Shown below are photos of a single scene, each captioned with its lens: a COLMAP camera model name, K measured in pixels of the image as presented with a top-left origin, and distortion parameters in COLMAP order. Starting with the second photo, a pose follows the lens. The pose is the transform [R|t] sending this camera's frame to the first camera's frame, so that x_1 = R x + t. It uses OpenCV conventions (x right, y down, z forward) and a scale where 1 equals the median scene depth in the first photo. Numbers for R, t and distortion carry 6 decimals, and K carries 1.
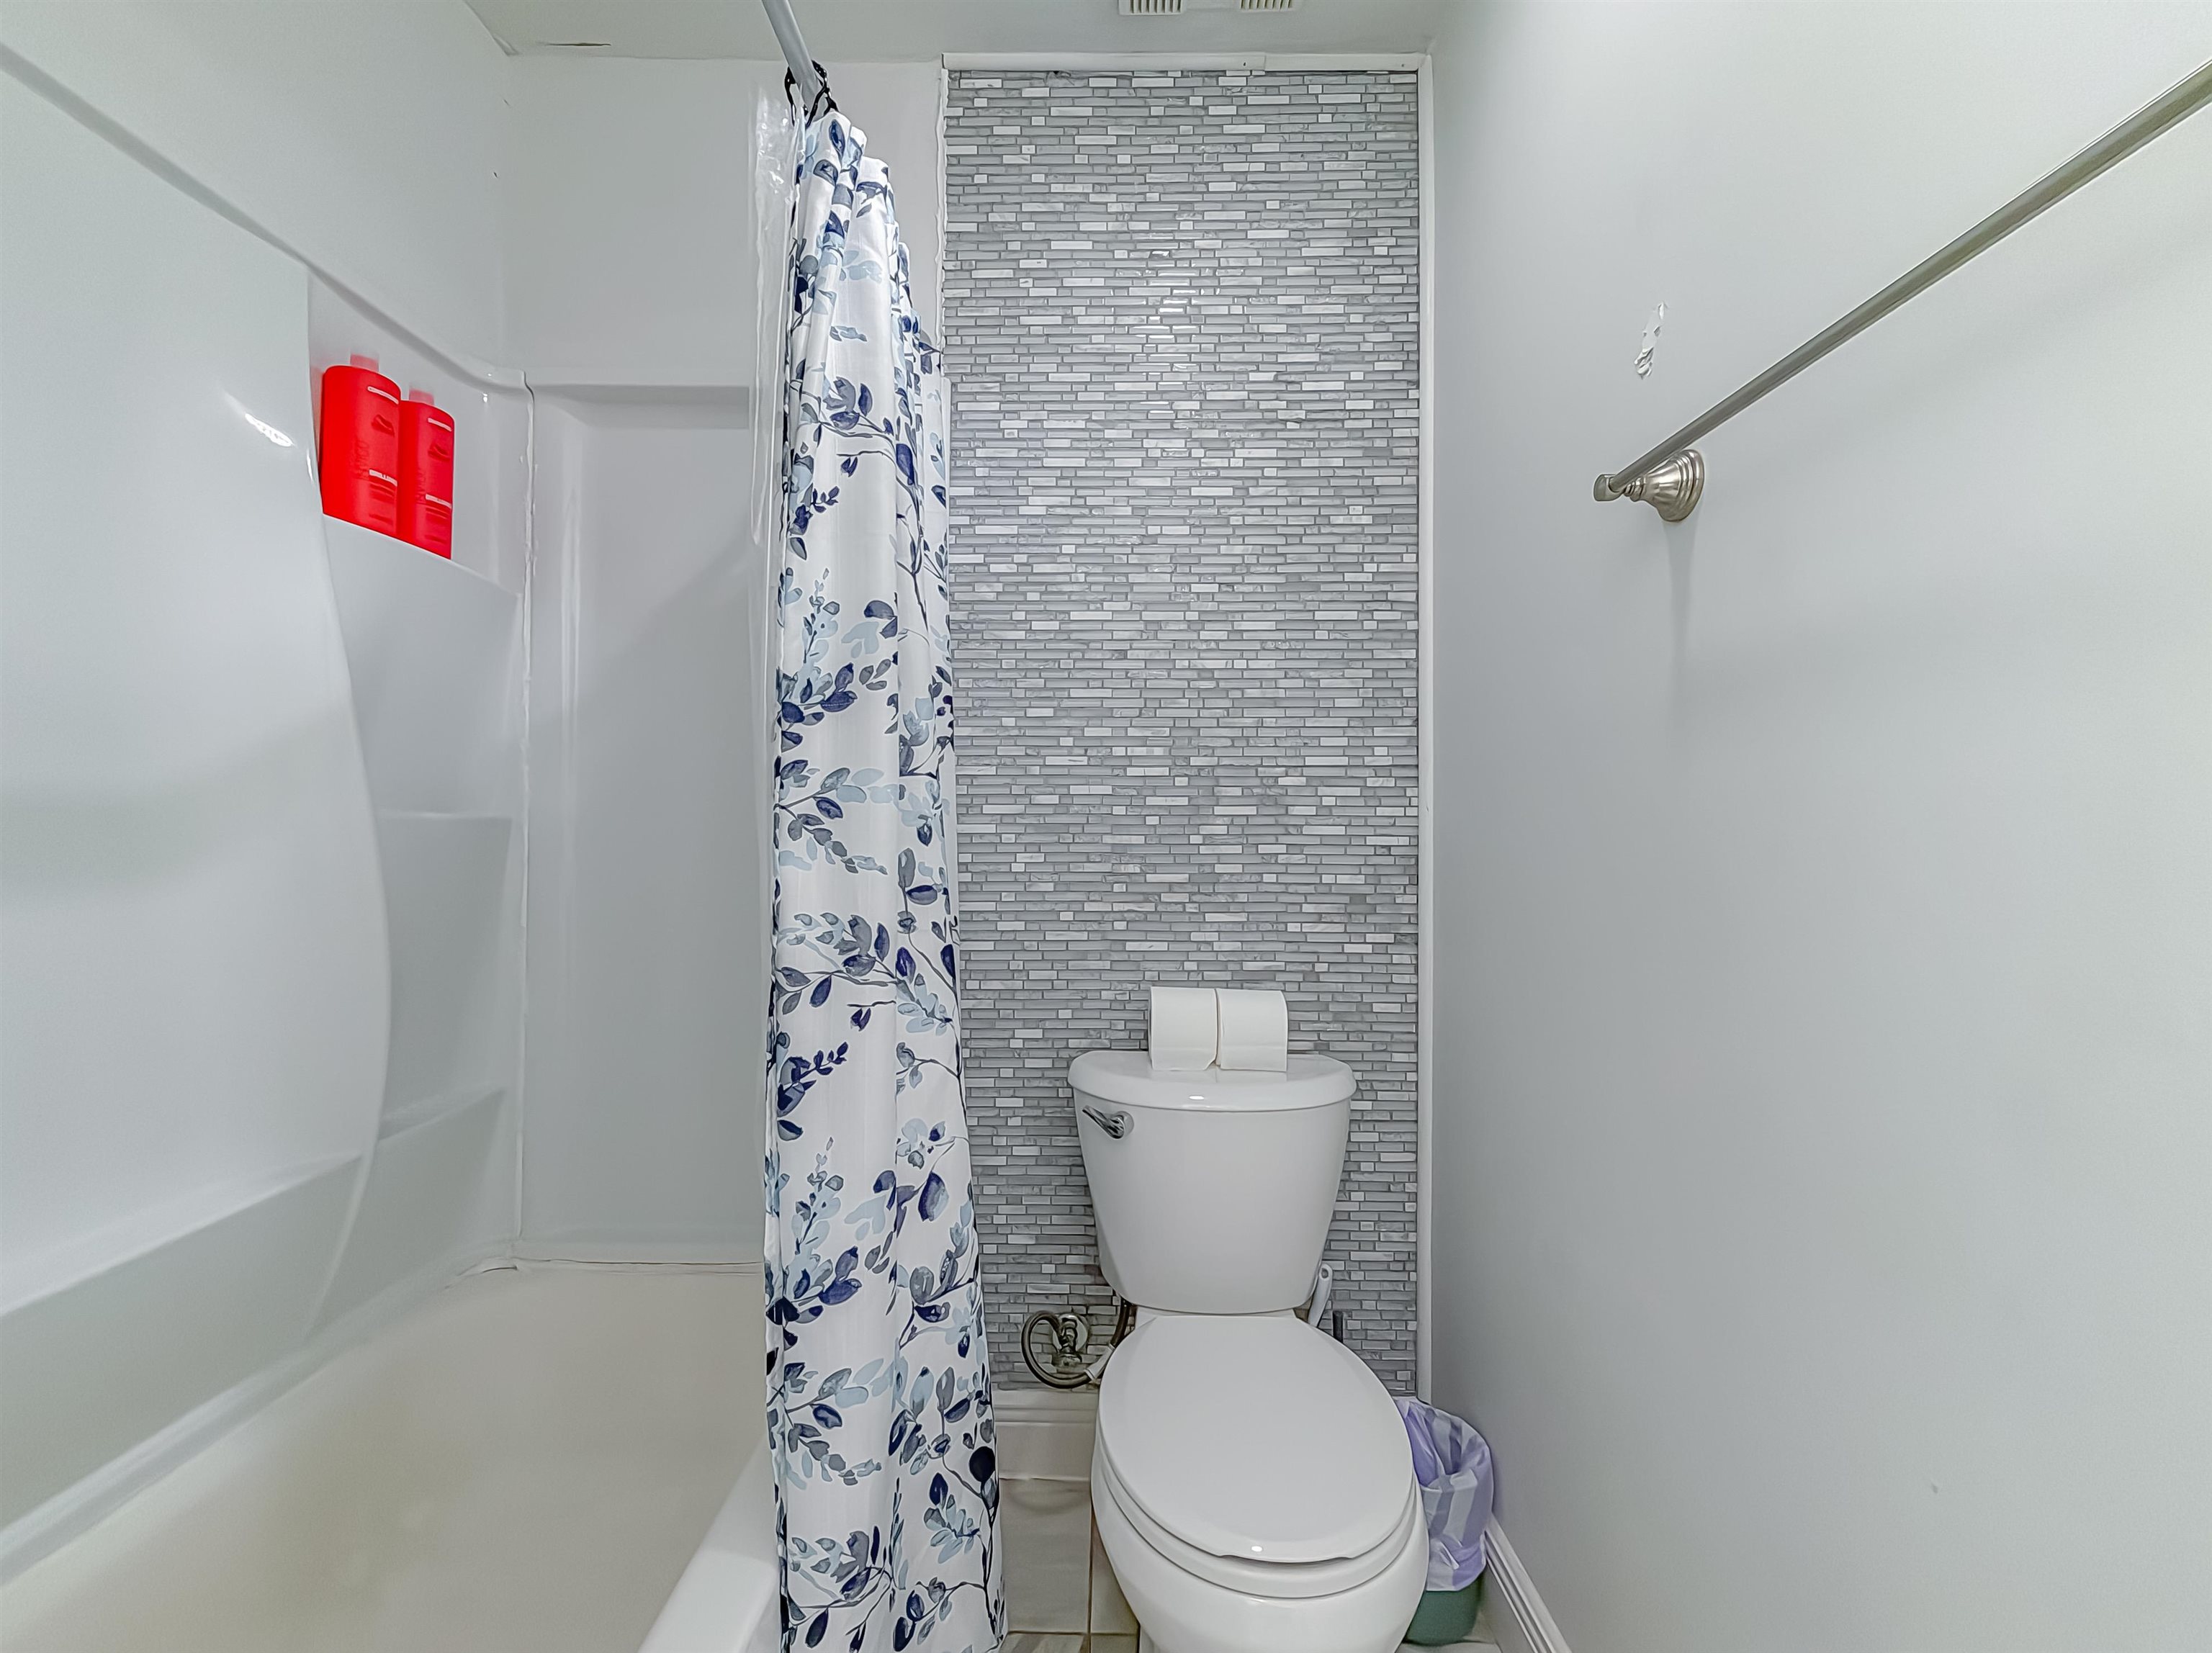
lens RADIAL K [[947.7, 0, 1099.2], [0, 947.7, 823.6], [0, 0, 1]] dist [-0.000483, -0.000132]
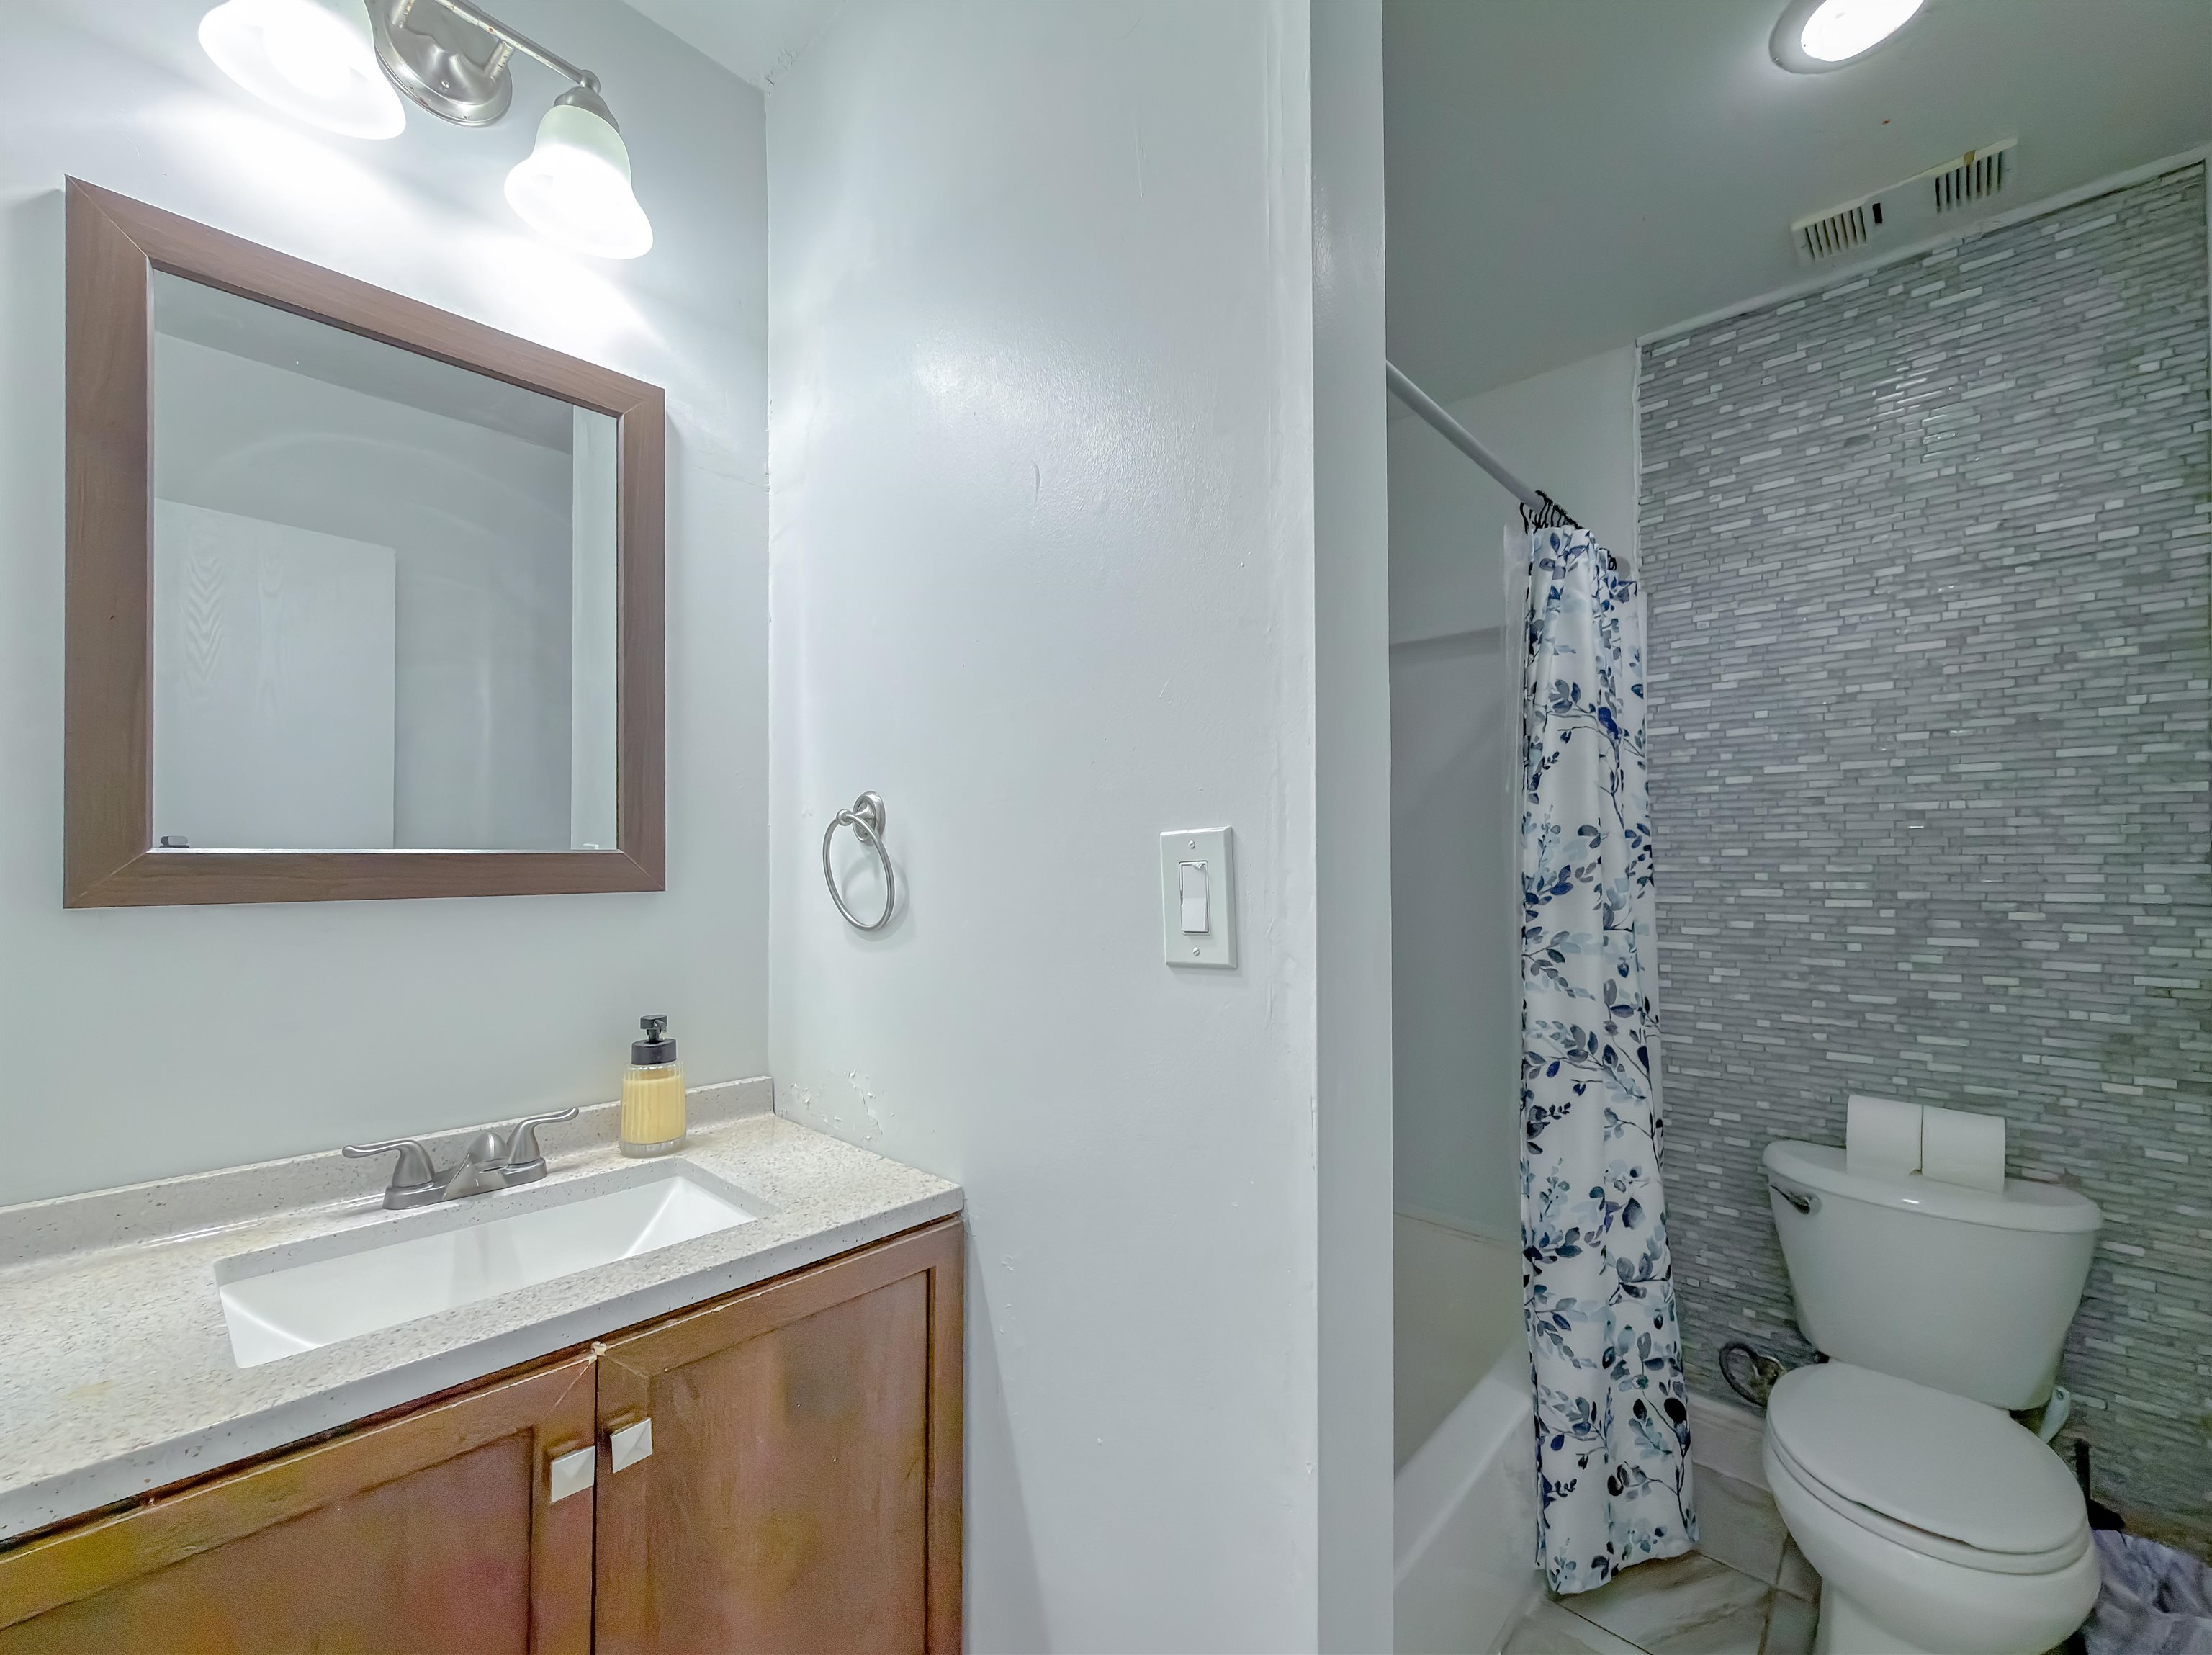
lens RADIAL K [[947.8, 0, 1099.2], [0, 947.8, 824.6], [0, 0, 1]] dist [-0.000483, -0.000132]
pose [[0.757469, -0.019942, -0.652566, 0.174156], [0.001246, 0.999576, -0.029101, -0.179696], [0.652870, 0.021230, 0.757172, -0.697033]]
